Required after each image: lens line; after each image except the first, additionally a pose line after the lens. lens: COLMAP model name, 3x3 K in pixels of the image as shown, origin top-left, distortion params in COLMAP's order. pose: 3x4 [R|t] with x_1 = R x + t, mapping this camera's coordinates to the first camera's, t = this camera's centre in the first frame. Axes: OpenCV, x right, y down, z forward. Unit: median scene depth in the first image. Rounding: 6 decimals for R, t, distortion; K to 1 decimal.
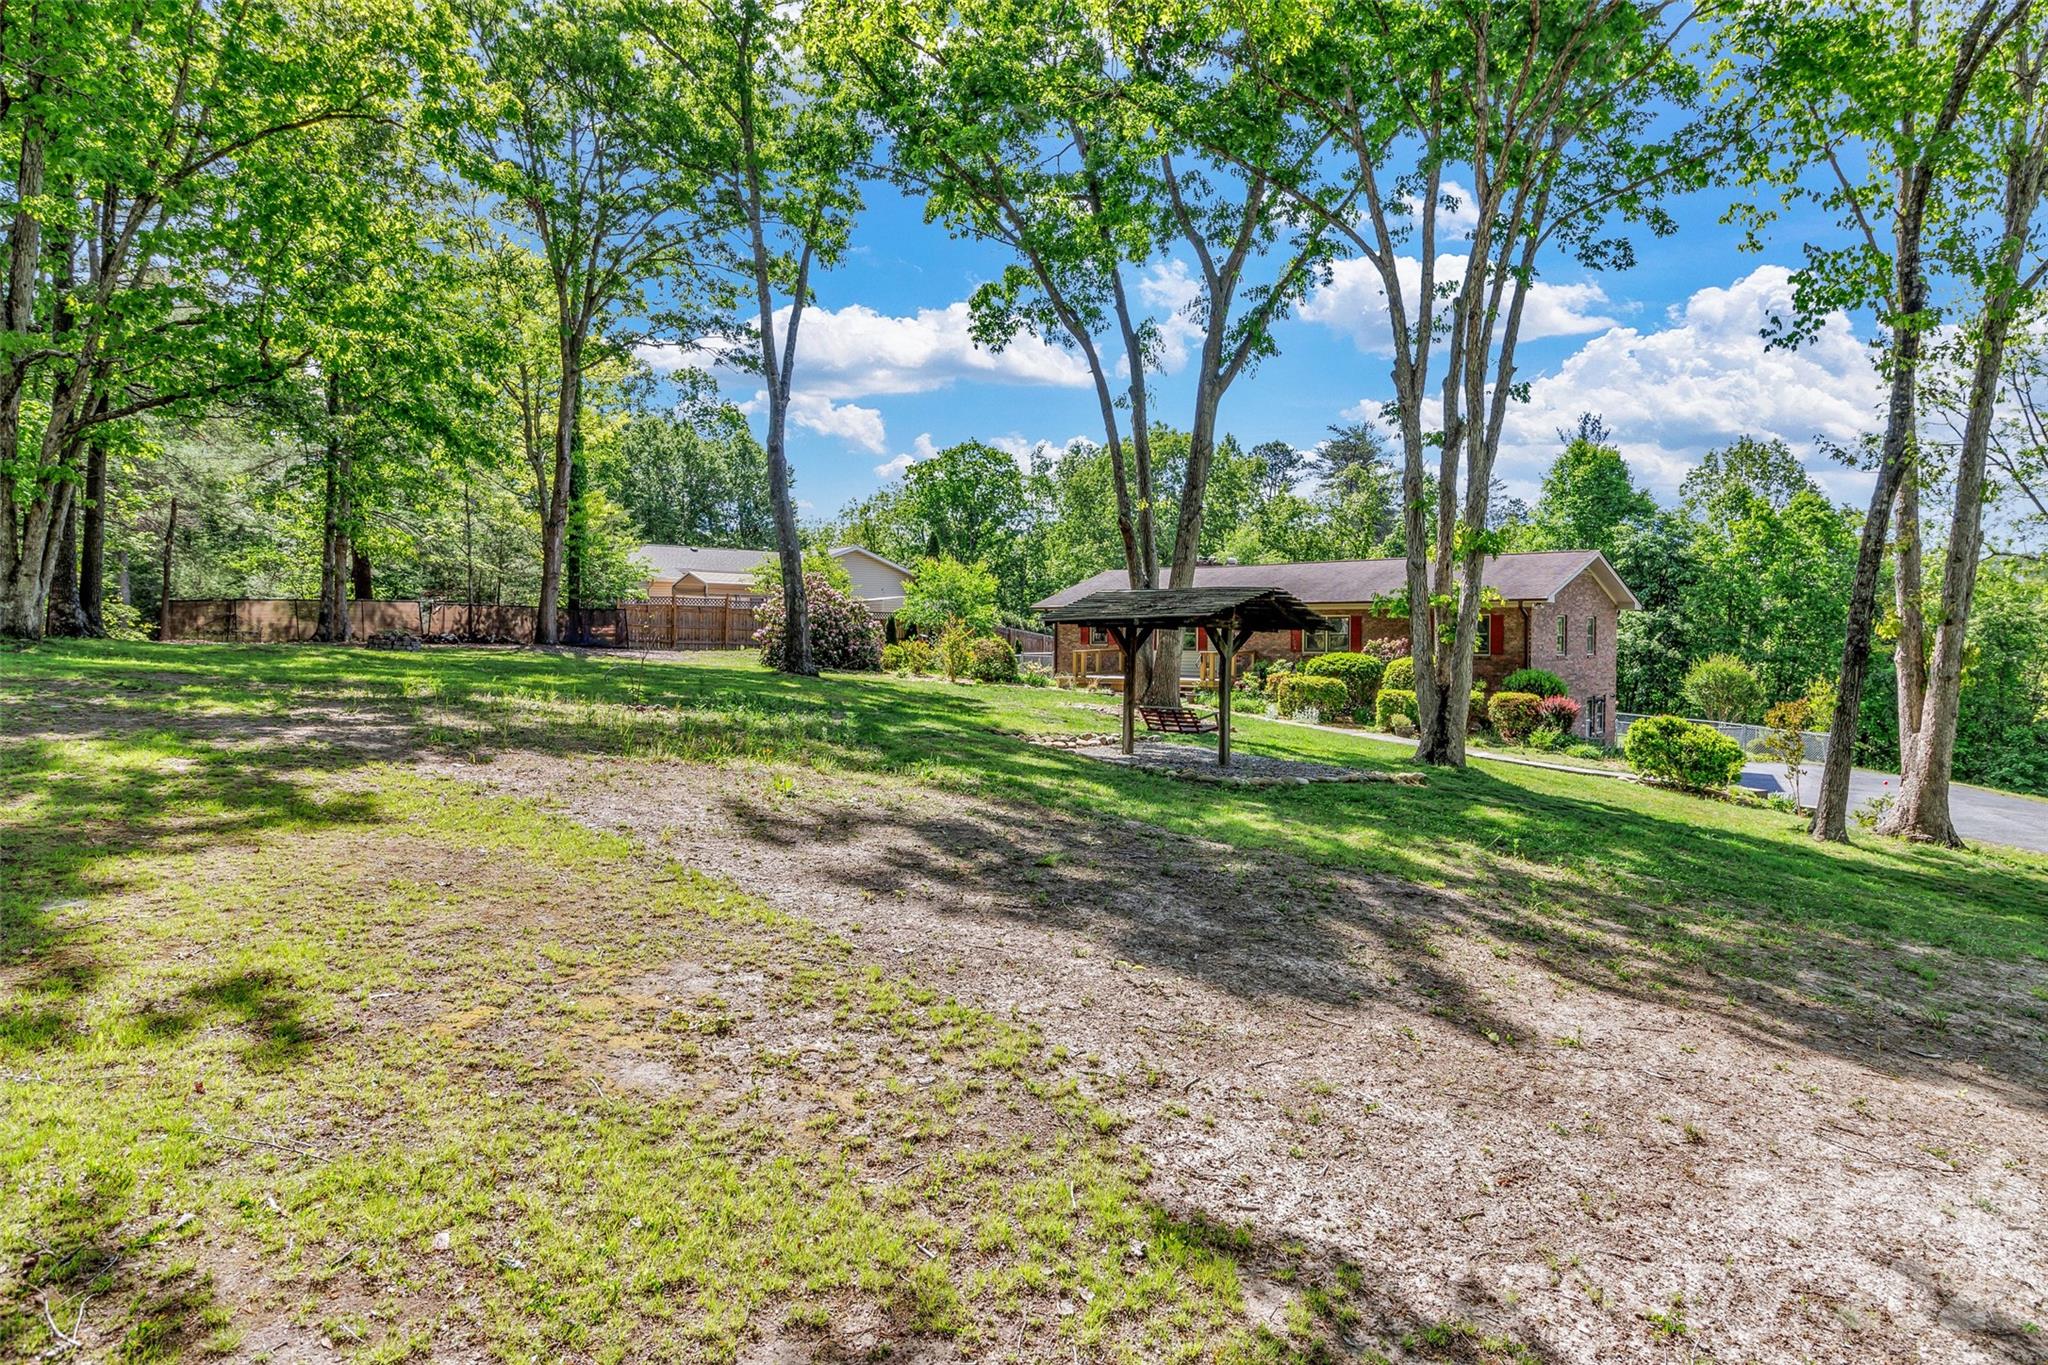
lens RADIAL K [[1208.0, 0, 1025.1], [0, 1208.0, 657.2], [0, 0, 1]] dist [0.000335, 0.000516]
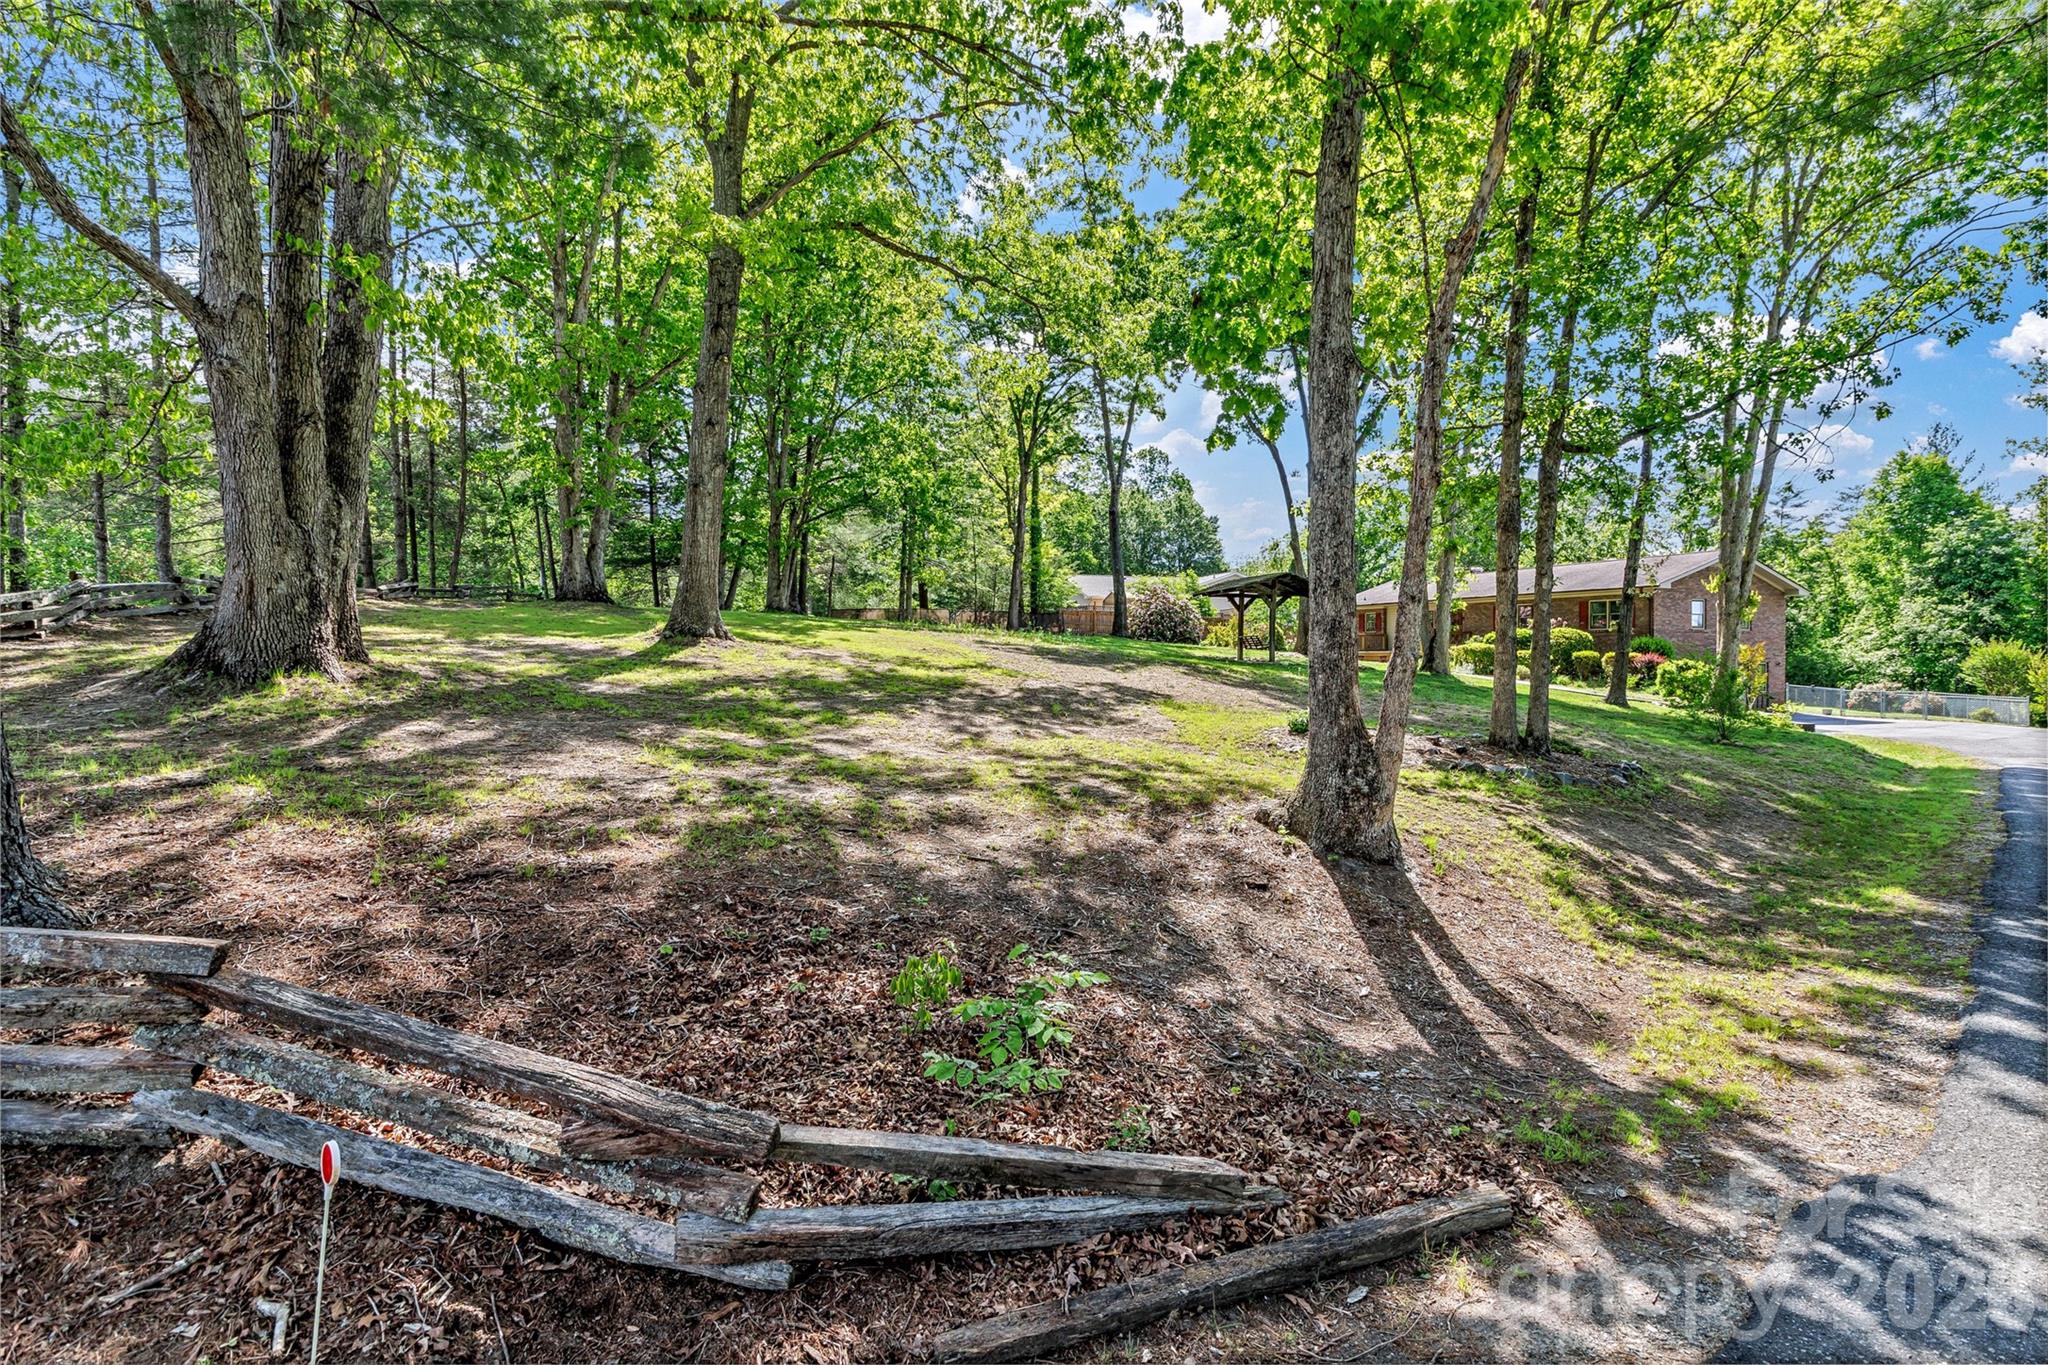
lens RADIAL K [[1018.4, 0, 1024.0], [0, 1018.4, 682.5], [0, 0, 1]] dist [0.000393, 0.000149]
pose [[0.909430, 0.008524, -0.415770, 0.212089], [-0.005799, 0.999953, 0.007816, 0.047303], [0.415817, -0.004697, 0.909436, -0.299665]]
